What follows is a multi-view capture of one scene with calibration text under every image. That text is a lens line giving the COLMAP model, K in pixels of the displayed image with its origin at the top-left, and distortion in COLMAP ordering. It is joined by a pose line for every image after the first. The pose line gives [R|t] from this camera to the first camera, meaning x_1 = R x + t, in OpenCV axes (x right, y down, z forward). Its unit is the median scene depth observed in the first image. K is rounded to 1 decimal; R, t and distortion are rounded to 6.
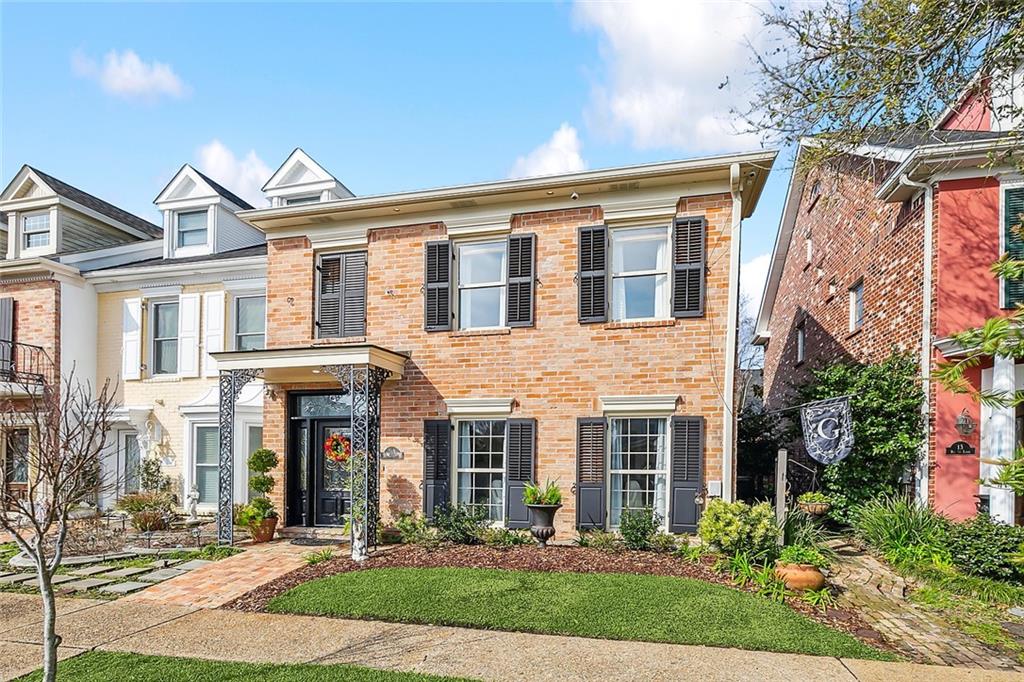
lens RADIAL K [[472.8, 0, 504.2], [0, 472.8, 398.5], [0, 0, 1]] dist [-0.001831, 0.000081]
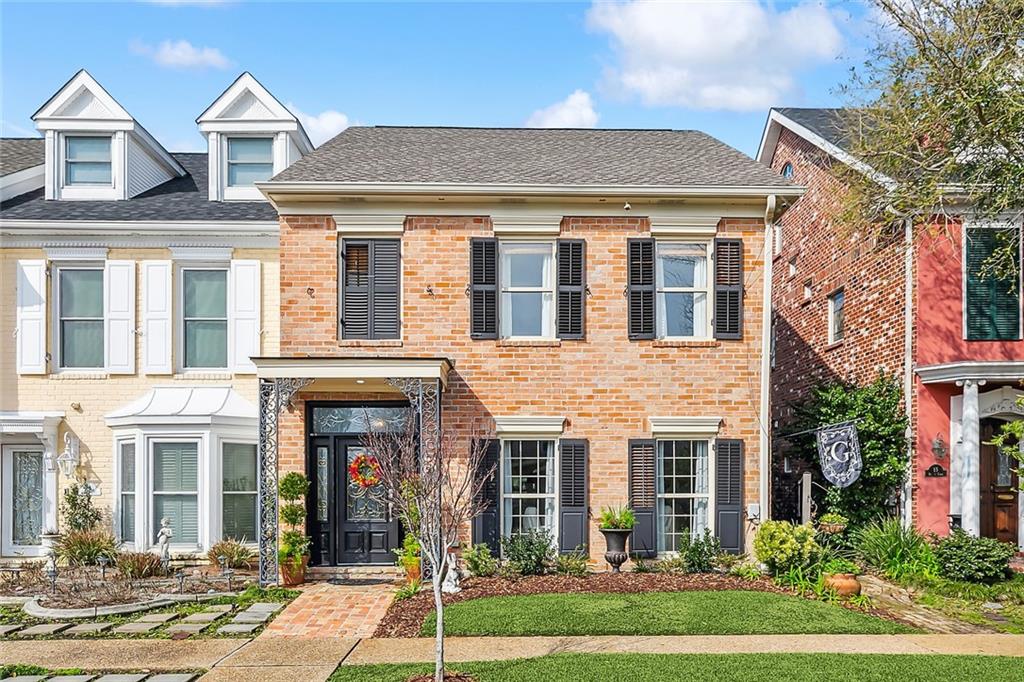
lens RADIAL K [[773.1, 0, 512.3], [0, 773.1, 341.2], [0, 0, 1]] dist [-0.001339, 0.002749]
pose [[0.949073, 0.052121, 0.310714, -0.539239], [-0.034404, 0.997468, -0.062234, -0.048915], [-0.313171, 0.048375, 0.948464, -0.398404]]
